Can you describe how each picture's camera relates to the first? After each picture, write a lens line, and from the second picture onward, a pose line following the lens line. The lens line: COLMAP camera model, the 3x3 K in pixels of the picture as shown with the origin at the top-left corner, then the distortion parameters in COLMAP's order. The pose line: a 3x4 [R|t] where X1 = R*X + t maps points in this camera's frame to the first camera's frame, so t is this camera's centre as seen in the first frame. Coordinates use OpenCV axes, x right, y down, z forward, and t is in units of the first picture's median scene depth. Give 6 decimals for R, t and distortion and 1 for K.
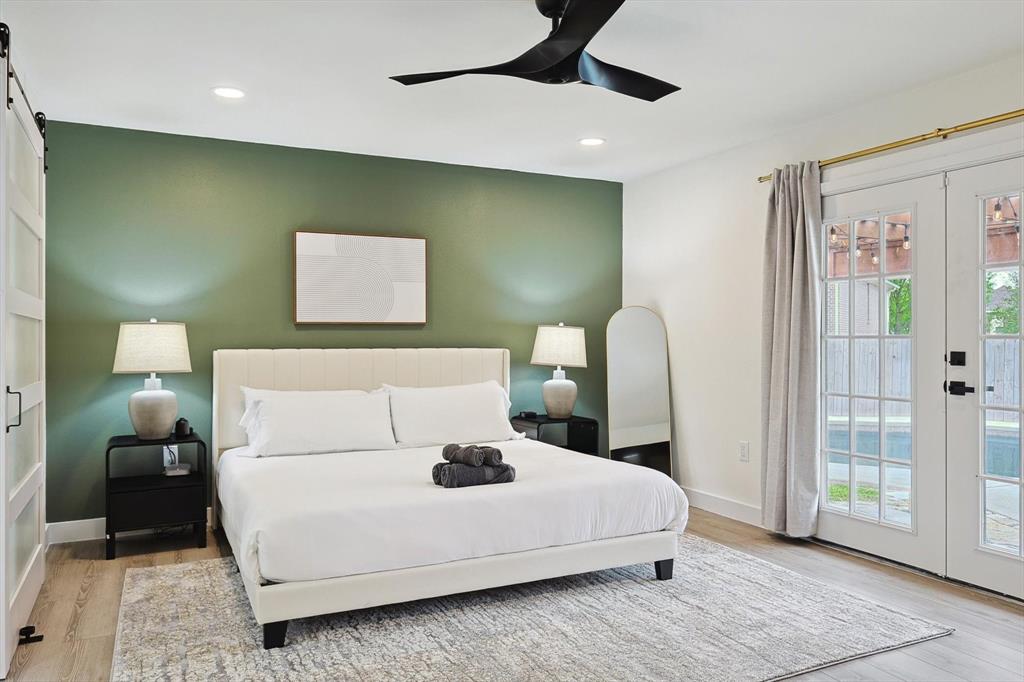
lens RADIAL K [[714.2, 0, 512.8], [0, 714.2, 343.9], [0, 0, 1]] dist [0.000243, 0.001418]
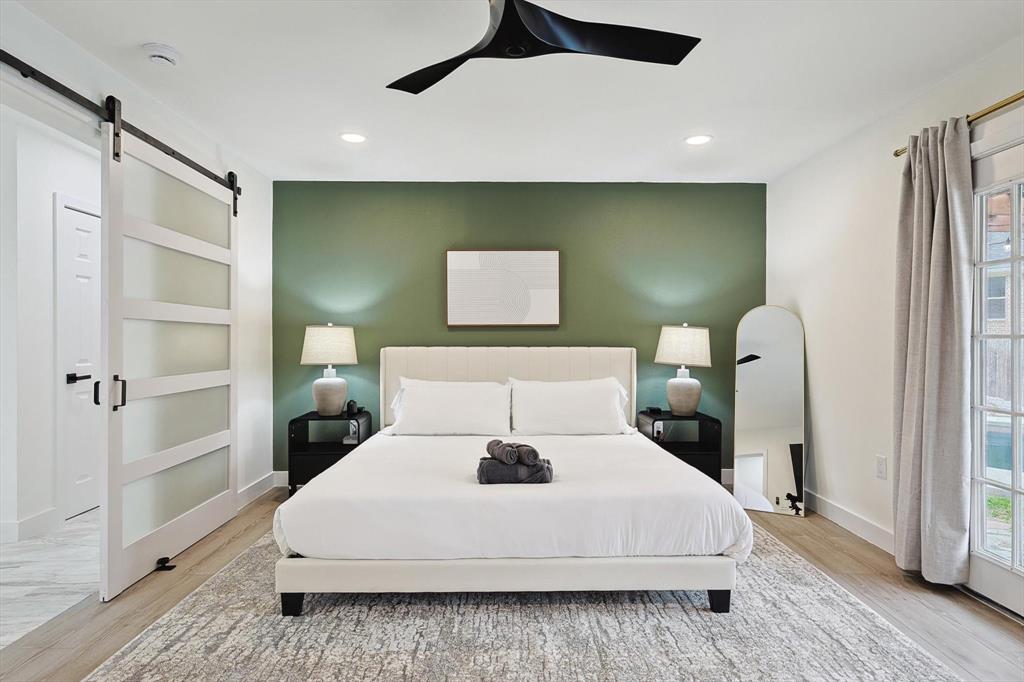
lens RADIAL K [[542.9, 0, 512.0], [0, 542.9, 341.0], [0, 0, 1]] dist [0.004224, -0.000139]
pose [[0.912963, 0.002606, -0.408035, 0.208459], [-0.004005, 0.999989, -0.002575, -0.001172], [0.408023, 0.003985, 0.912963, 0.233591]]
